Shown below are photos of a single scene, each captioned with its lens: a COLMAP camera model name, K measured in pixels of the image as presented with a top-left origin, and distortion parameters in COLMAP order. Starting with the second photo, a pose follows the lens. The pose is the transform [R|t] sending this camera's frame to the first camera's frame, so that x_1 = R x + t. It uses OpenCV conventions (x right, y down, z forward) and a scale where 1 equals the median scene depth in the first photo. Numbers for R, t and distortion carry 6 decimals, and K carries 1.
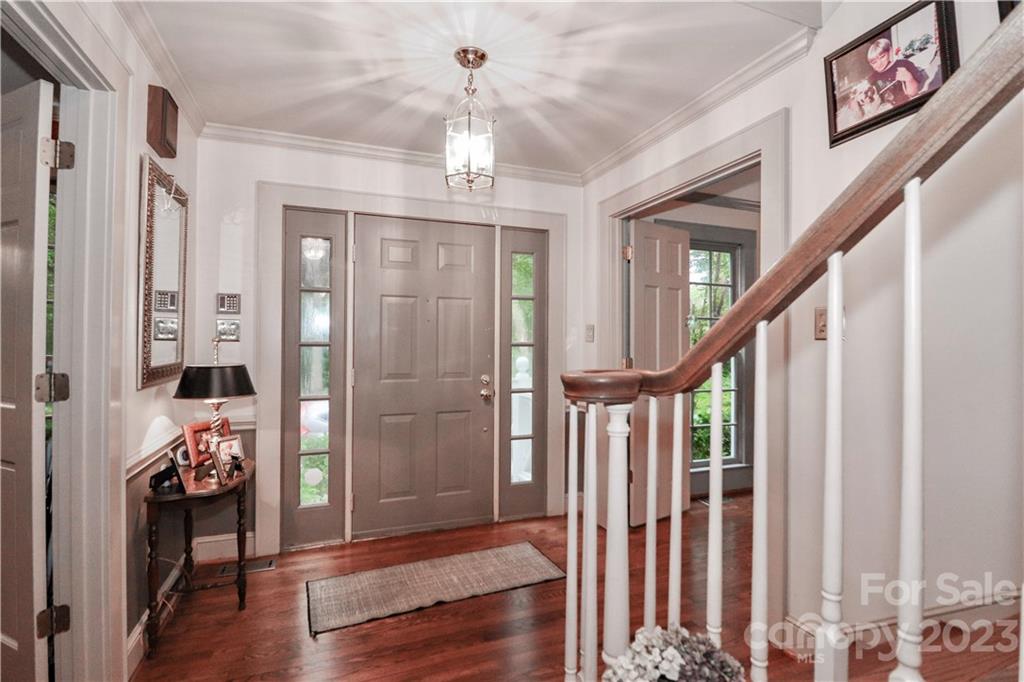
lens RADIAL K [[487.7, 0, 512.3], [0, 487.7, 339.0], [0, 0, 1]] dist [0.000814, -0.003221]
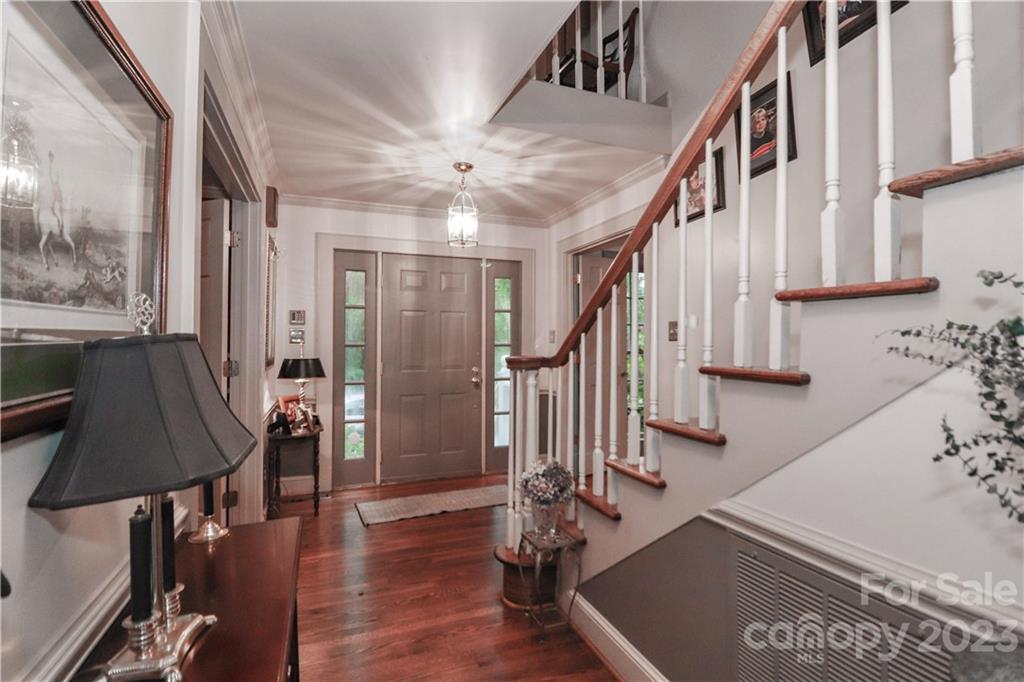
lens RADIAL K [[487.7, 0, 513.4], [0, 487.7, 338.4], [0, 0, 1]] dist [0.000814, -0.003221]
pose [[0.999953, -0.003166, 0.009165, 0.047261], [0.003216, 0.999980, -0.005441, 0.000538], [-0.009148, 0.005470, 0.999943, -0.448613]]
